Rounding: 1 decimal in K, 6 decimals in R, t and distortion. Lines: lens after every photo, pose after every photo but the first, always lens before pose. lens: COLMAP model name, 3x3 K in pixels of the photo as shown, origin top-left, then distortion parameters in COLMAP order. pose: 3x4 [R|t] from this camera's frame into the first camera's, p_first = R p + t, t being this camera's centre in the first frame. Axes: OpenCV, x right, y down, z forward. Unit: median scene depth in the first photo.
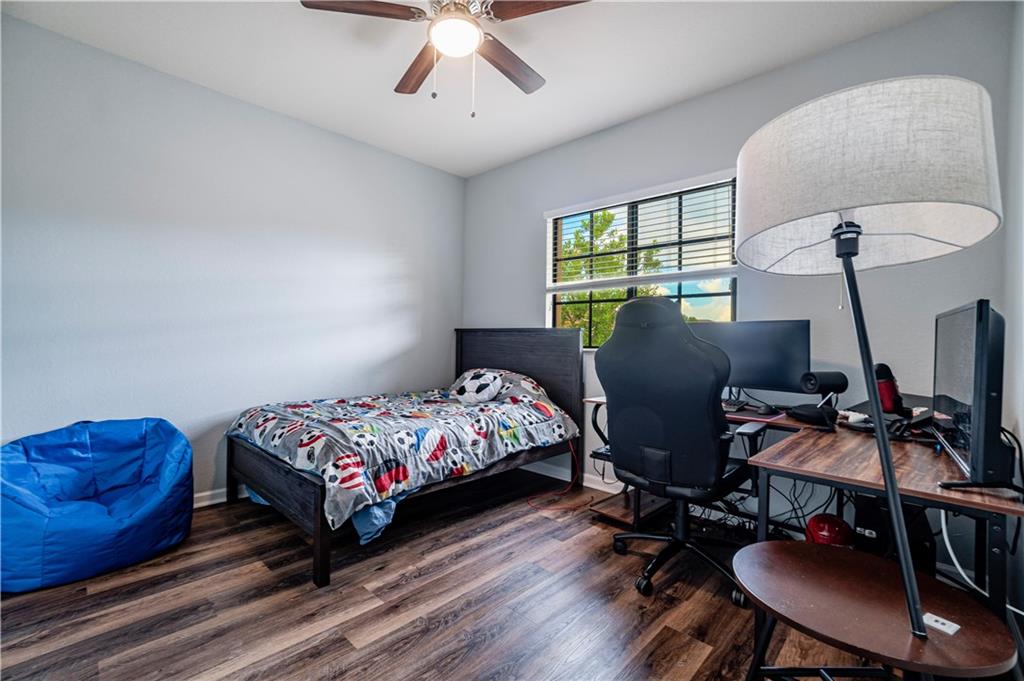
lens RADIAL K [[449.6, 0, 505.1], [0, 449.6, 344.3], [0, 0, 1]] dist [-0.029887, 0.008579]
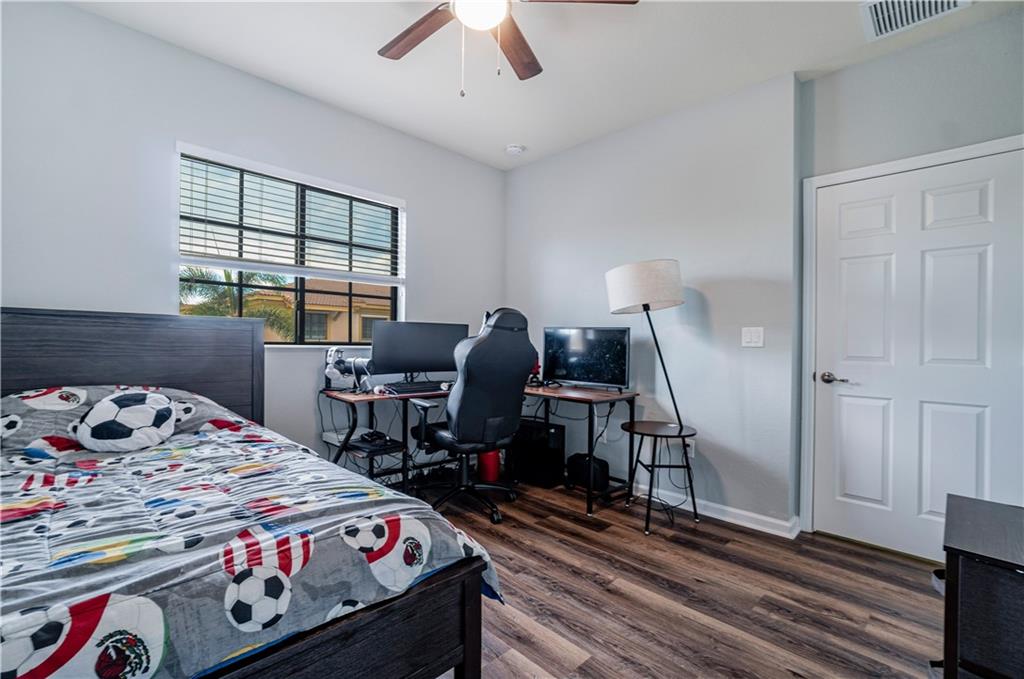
lens RADIAL K [[449.6, 0, 504.6], [0, 449.6, 339.4], [0, 0, 1]] dist [-0.029887, 0.008579]
pose [[0.025805, -0.013128, 0.999581, -0.876144], [-0.011840, 0.999840, 0.013437, -0.022990], [-0.999597, -0.012181, 0.025646, 0.777911]]
